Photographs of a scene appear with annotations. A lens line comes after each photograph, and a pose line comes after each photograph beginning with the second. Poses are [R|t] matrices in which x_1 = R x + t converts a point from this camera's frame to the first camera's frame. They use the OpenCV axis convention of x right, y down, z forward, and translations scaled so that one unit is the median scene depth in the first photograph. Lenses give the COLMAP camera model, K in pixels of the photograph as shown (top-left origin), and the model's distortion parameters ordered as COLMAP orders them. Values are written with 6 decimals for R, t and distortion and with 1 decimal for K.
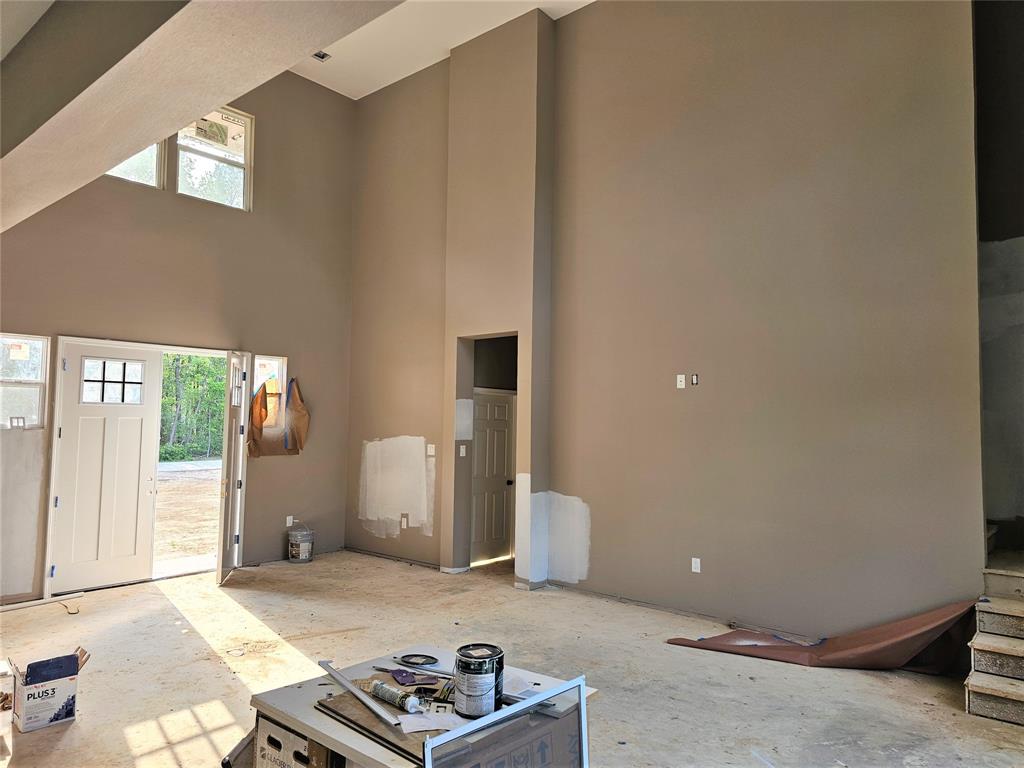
lens RADIAL K [[691.3, 0, 509.0], [0, 691.3, 379.7], [0, 0, 1]] dist [0.003759, -0.007076]
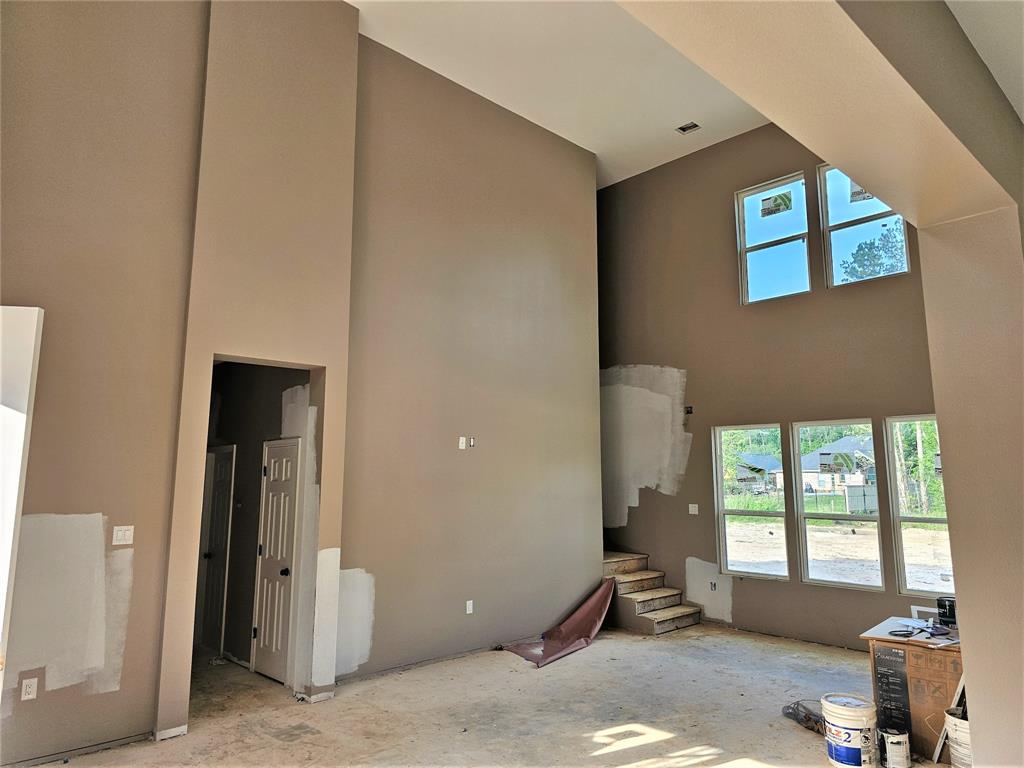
lens RADIAL K [[691.3, 0, 508.4], [0, 691.3, 386.2], [0, 0, 1]] dist [0.003759, -0.007076]
pose [[0.106577, 0.117076, 0.987388, -0.726519], [-0.054655, 0.992232, -0.111751, 0.027202], [-0.992801, -0.042055, 0.112148, 0.683730]]
